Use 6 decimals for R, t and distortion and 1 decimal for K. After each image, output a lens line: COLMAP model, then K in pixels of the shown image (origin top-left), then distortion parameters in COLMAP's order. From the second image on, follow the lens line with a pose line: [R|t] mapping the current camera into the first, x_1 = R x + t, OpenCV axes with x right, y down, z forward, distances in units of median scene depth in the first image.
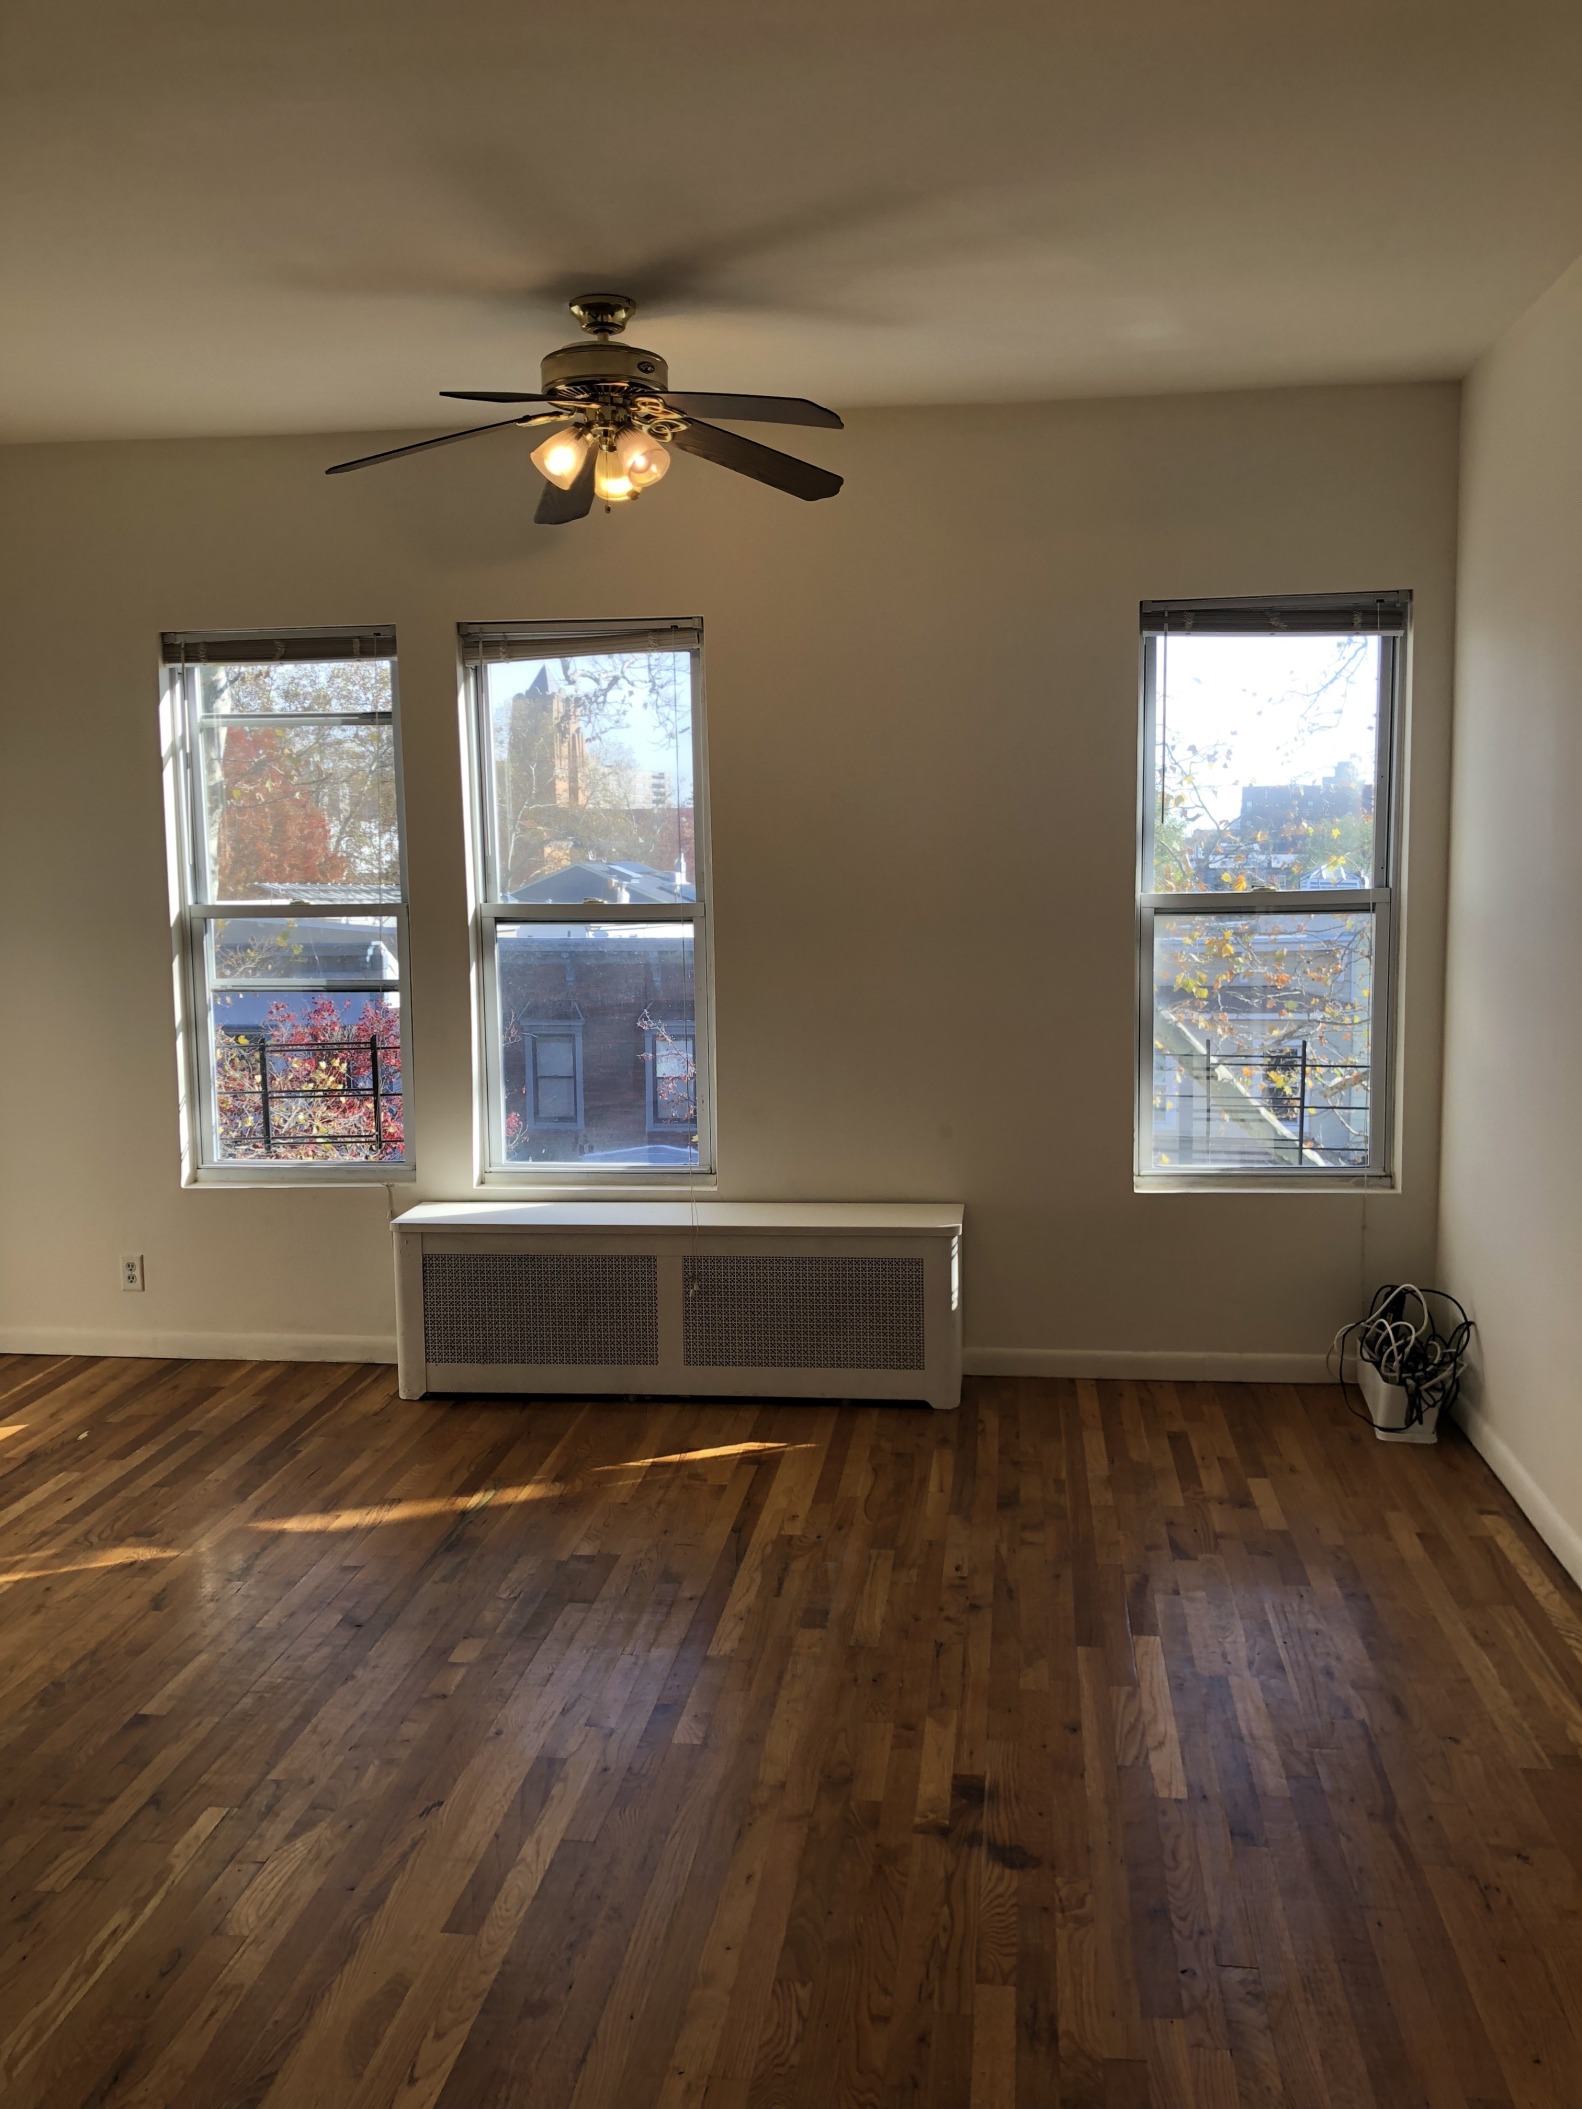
lens RADIAL K [[1724.8, 0, 791.0], [0, 1724.8, 1054.5], [0, 0, 1]] dist [0.062964, -0.060389]
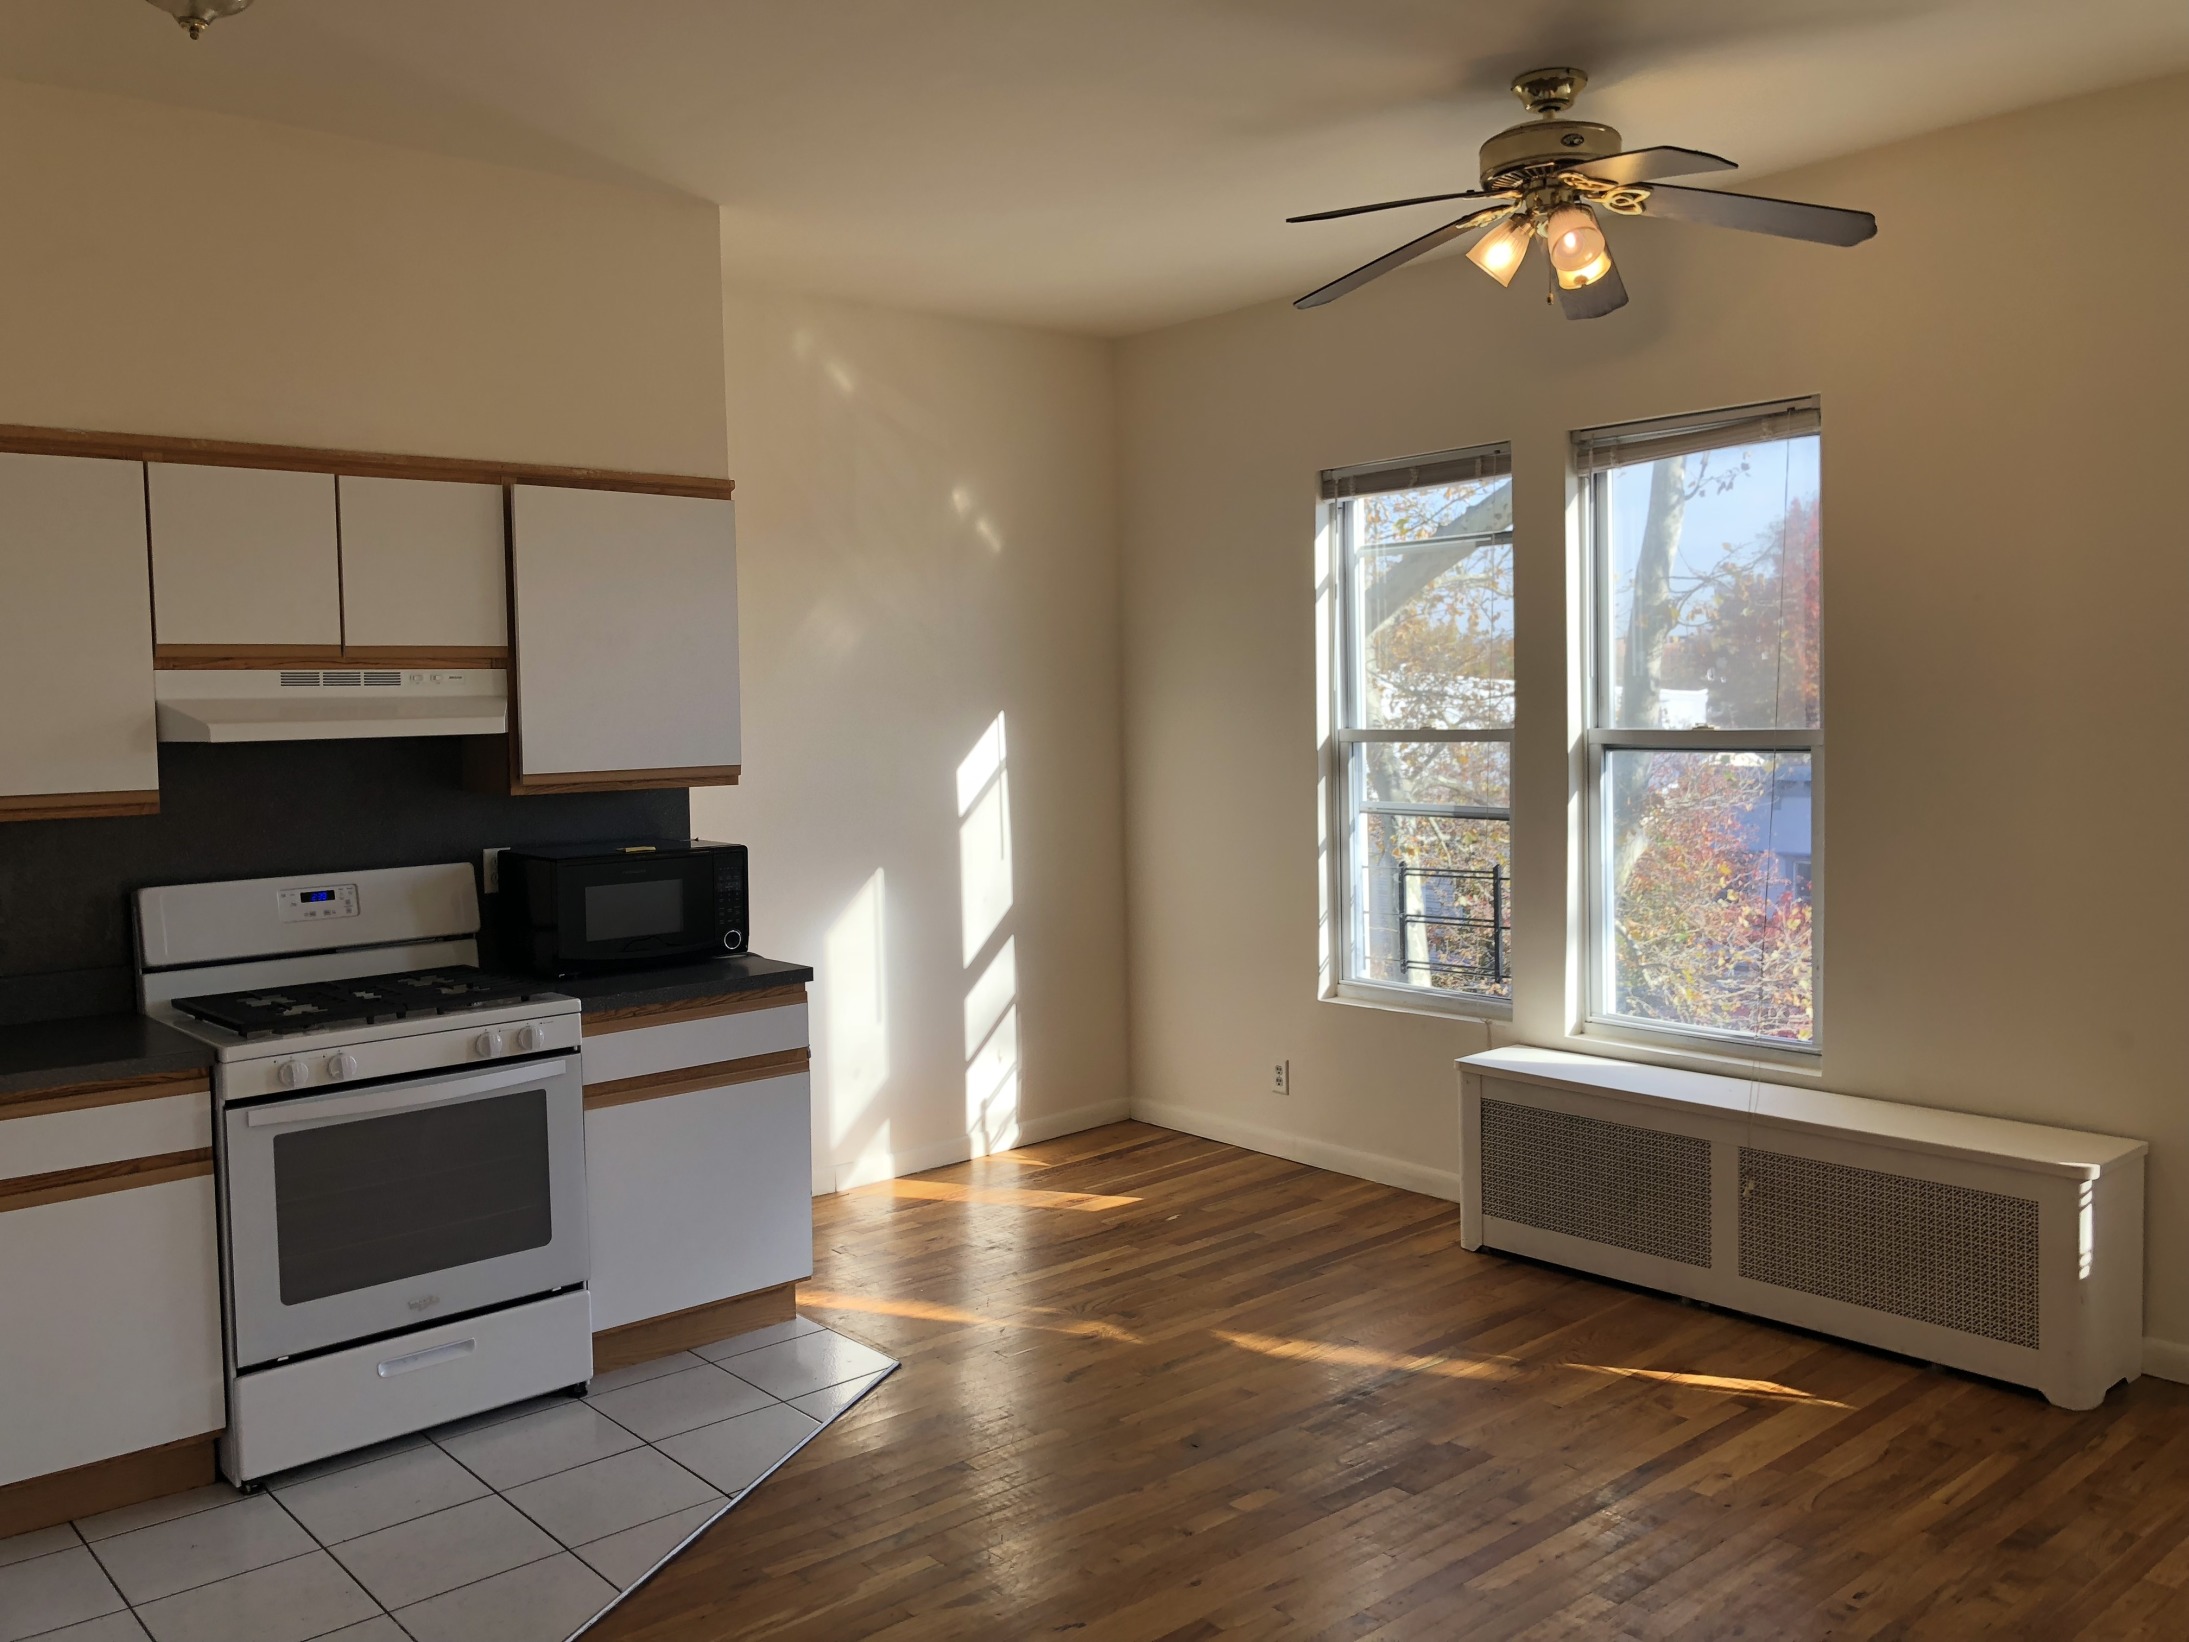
lens RADIAL K [[1790.2, 0, 1094.5], [0, 1790.2, 821.0], [0, 0, 1]] dist [0.062964, -0.060389]
pose [[0.750321, 0.044565, -0.659570, 0.278707], [-0.064687, 0.997887, -0.006163, -0.016976], [0.657901, 0.047290, 0.751618, 0.115658]]
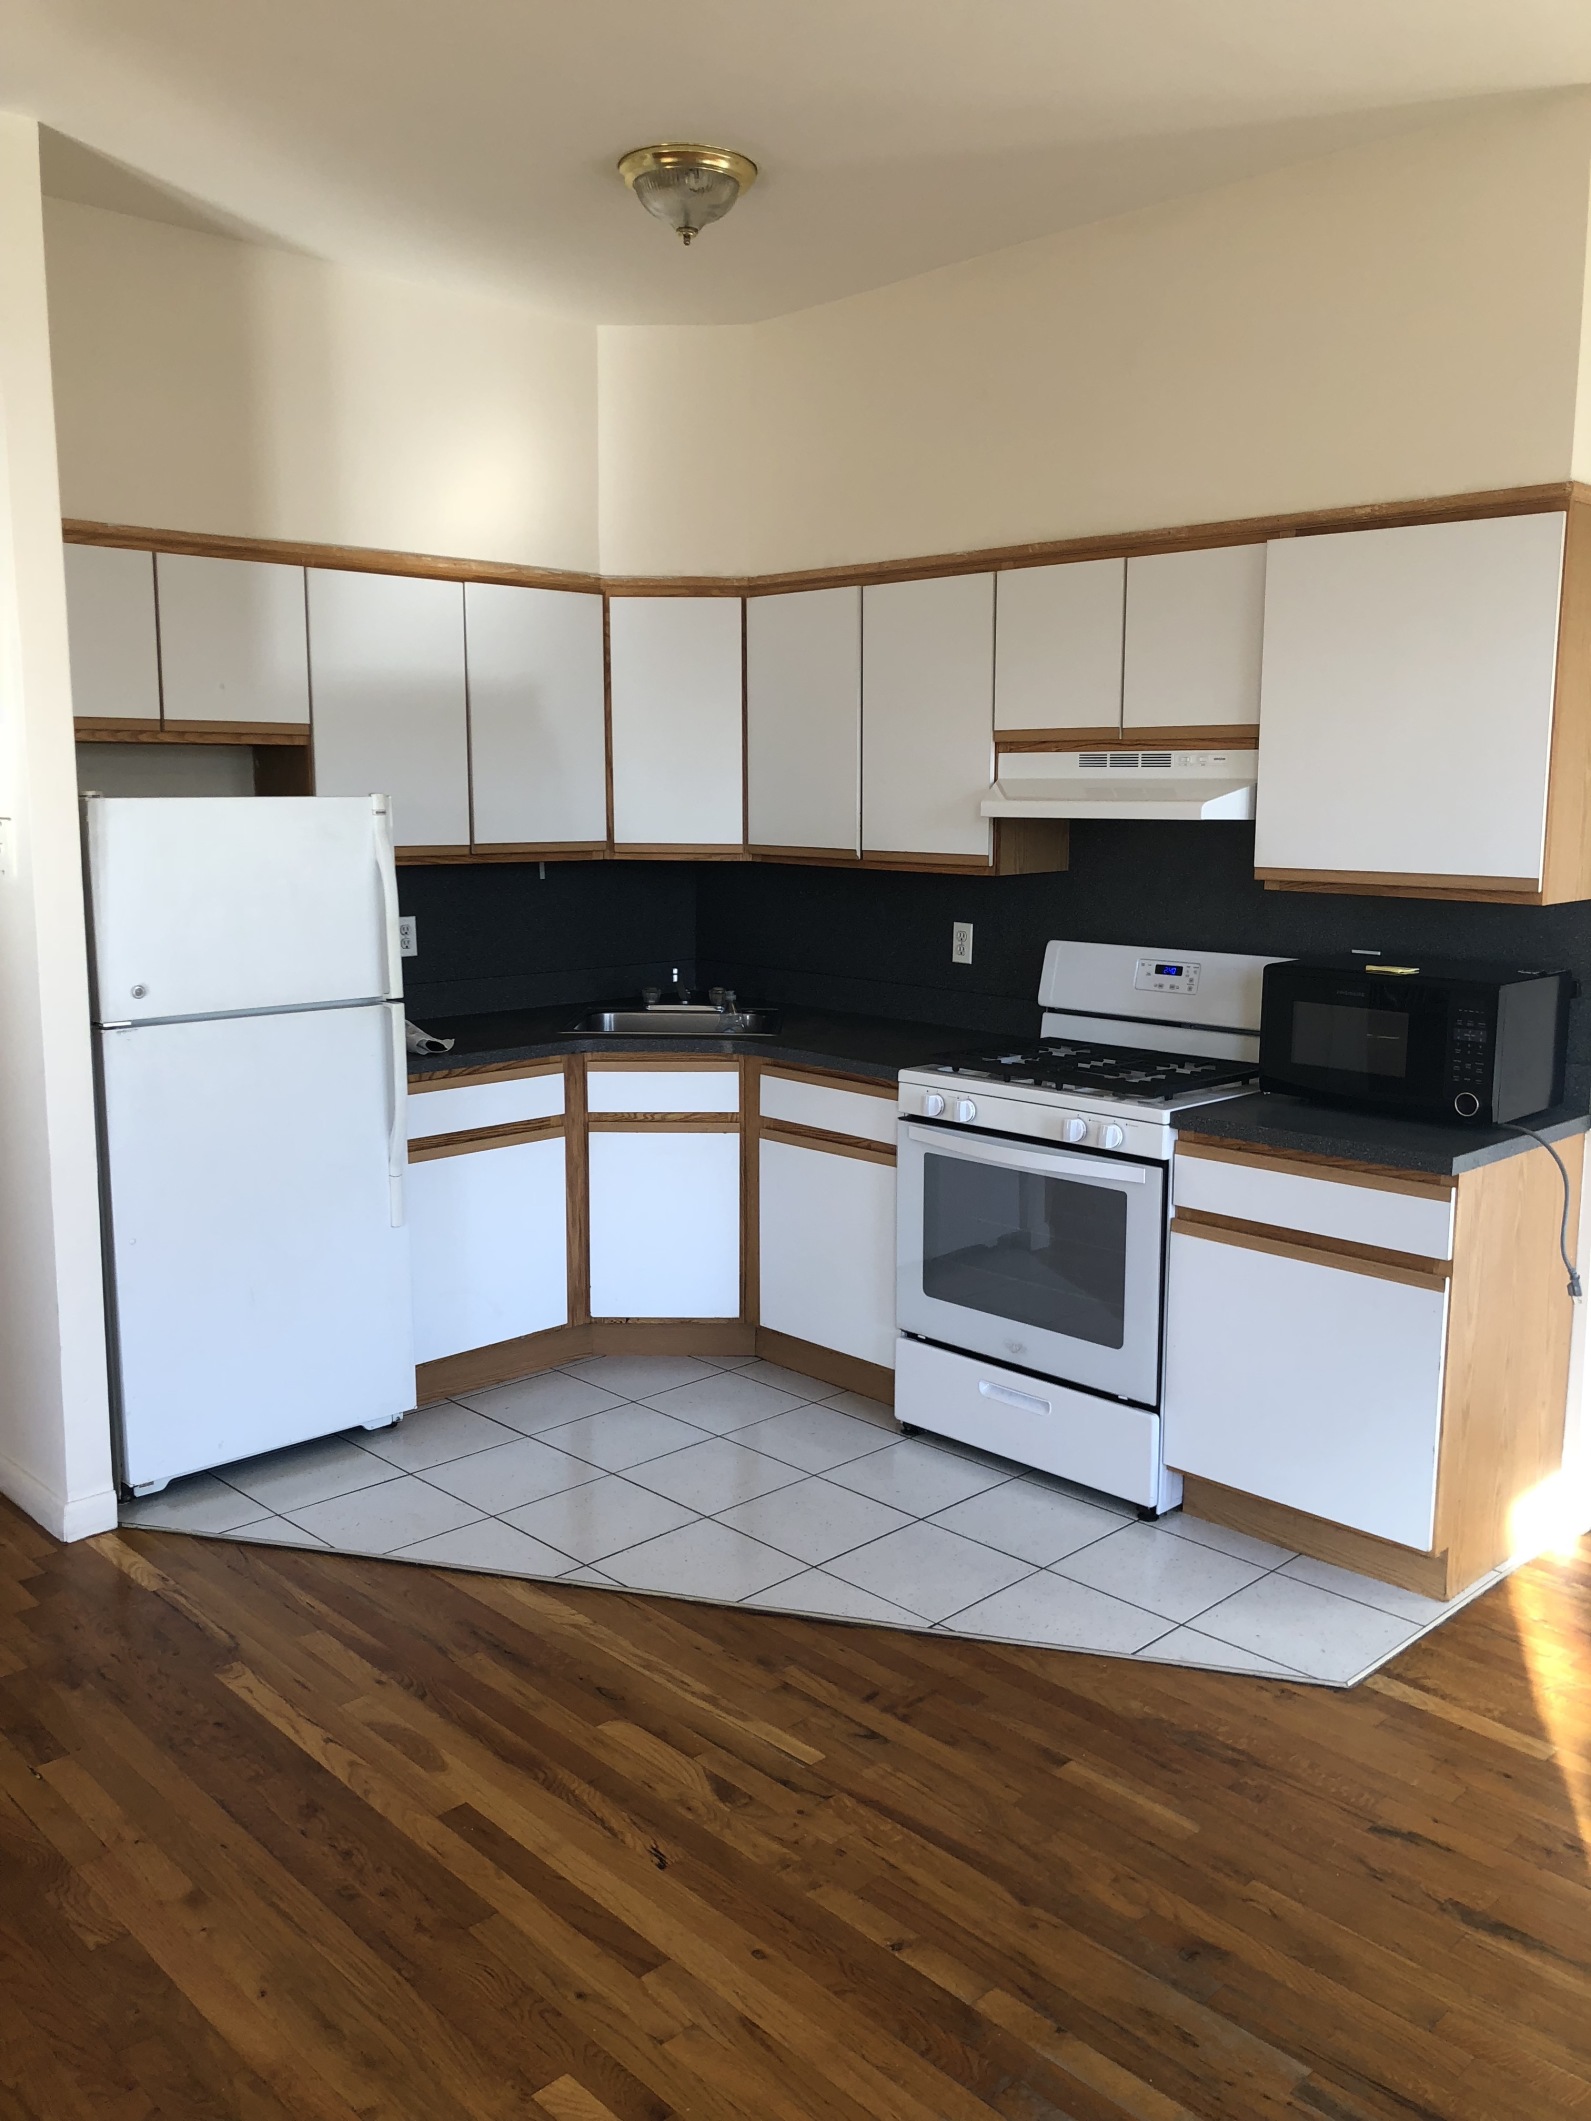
lens RADIAL K [[1734.6, 0, 795.5], [0, 1734.6, 1060.5], [0, 0, 1]] dist [0.062964, -0.060389]
pose [[-0.620095, 0.132790, -0.773207, 0.228137], [-0.086170, 0.968080, 0.235364, -0.105049], [0.779780, 0.212575, -0.588859, 0.878228]]
